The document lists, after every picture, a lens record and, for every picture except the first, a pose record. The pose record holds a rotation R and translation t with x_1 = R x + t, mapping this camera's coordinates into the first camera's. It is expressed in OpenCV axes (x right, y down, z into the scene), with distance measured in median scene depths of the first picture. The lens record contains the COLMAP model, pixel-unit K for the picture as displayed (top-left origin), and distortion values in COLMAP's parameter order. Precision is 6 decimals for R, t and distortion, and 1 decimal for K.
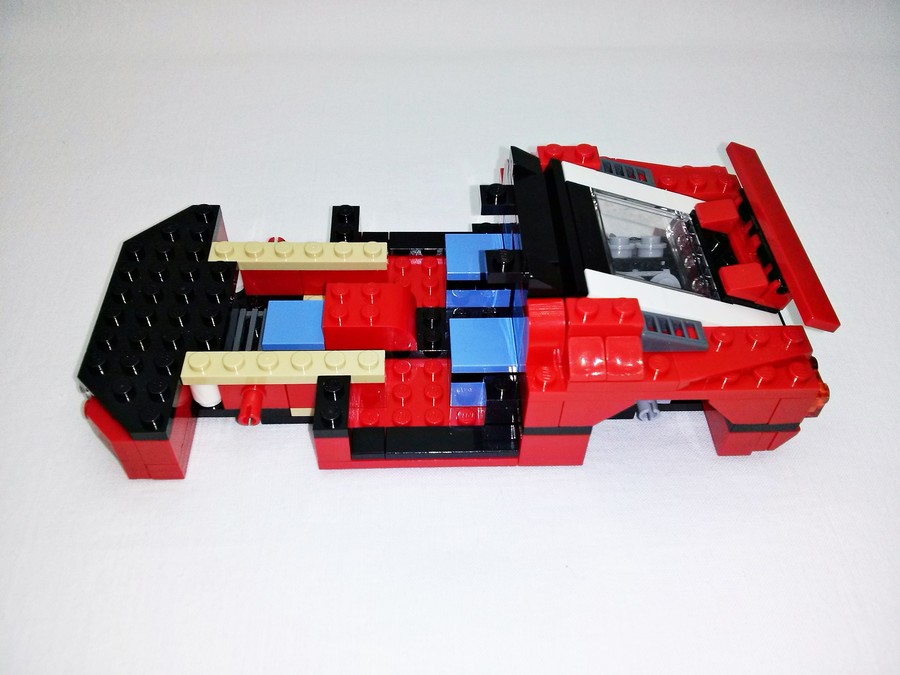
lens RADIAL K [[821.6, 0, 450.0], [0, 821.6, 337.5], [0, 0, 1]] dist [-0.008056, -0.017594]
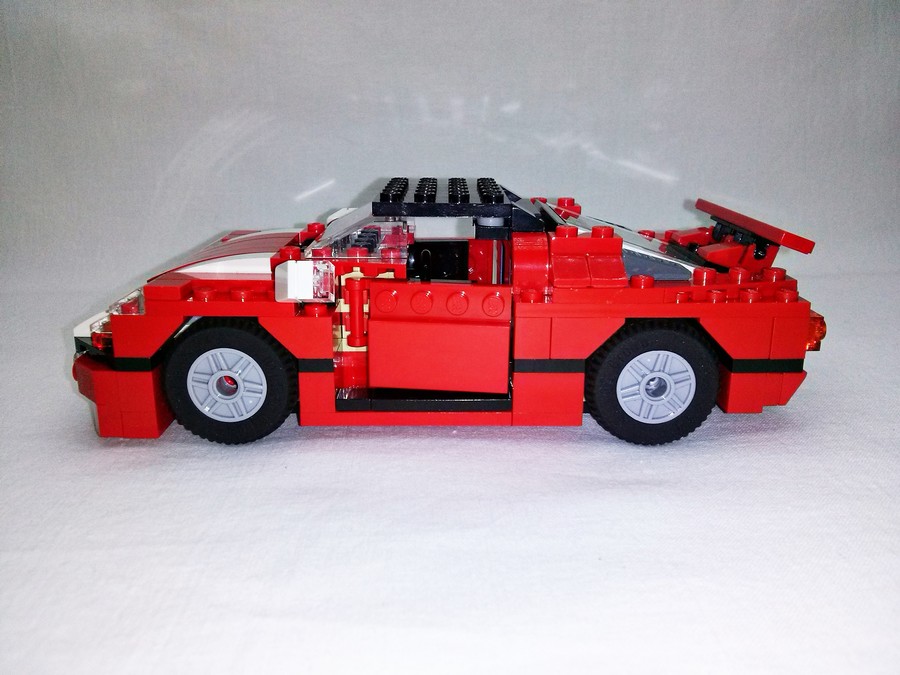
lens RADIAL K [[821.6, 0, 450.0], [0, 821.6, 337.5], [0, 0, 1]] dist [-0.008056, -0.017594]
pose [[0.999222, -0.006238, -0.038947, 0.049298], [-0.015061, 0.852259, -0.522903, 0.563294], [0.036455, 0.523083, 0.851502, 0.148371]]
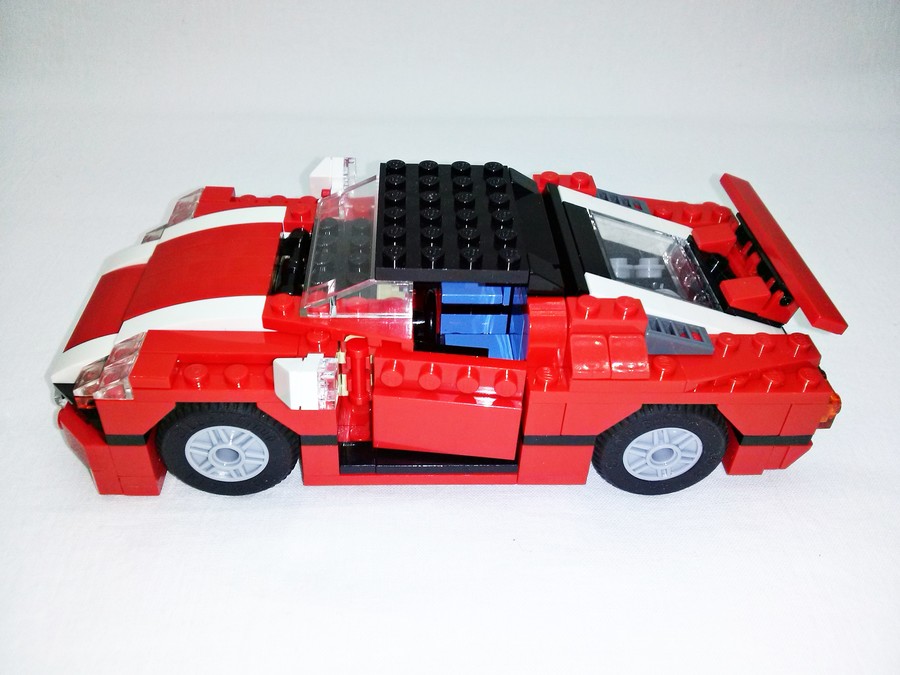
lens RADIAL K [[821.6, 0, 450.0], [0, 821.6, 337.5], [0, 0, 1]] dist [-0.008056, -0.017594]
pose [[0.999792, 0.011349, 0.016921, -0.011917], [-0.008388, 0.986126, -0.165788, 0.146860], [-0.018567, 0.165612, 0.986016, 0.045698]]
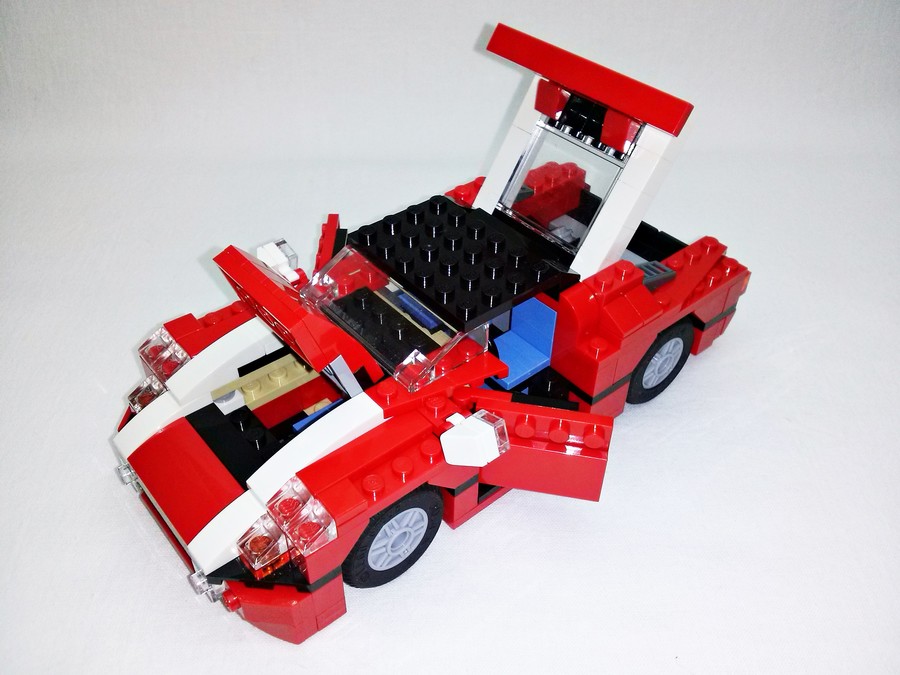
lens RADIAL K [[824.3, 0, 450.0], [0, 824.3, 337.5], [0, 0, 1]] dist [0.007815, -0.386083]
pose [[0.785894, -0.411555, 0.461512, -0.540701], [0.460666, 0.887546, 0.007019, -0.066153], [-0.412502, 0.207087, 0.887106, 0.028873]]
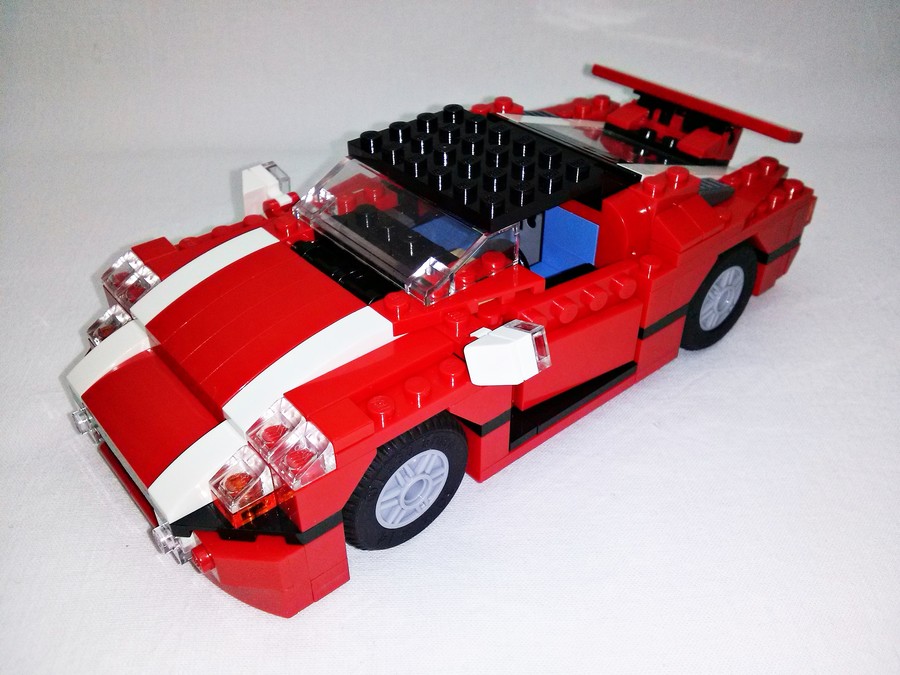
lens RADIAL K [[829.4, 0, 446.6], [0, 829.4, 361.1], [0, 0, 1]] dist [-0.004248, -0.284163]
pose [[0.786506, -0.405607, 0.465715, -0.531843], [0.475012, 0.879224, -0.036460, 0.063141], [-0.394680, 0.249896, 0.884183, 0.226568]]
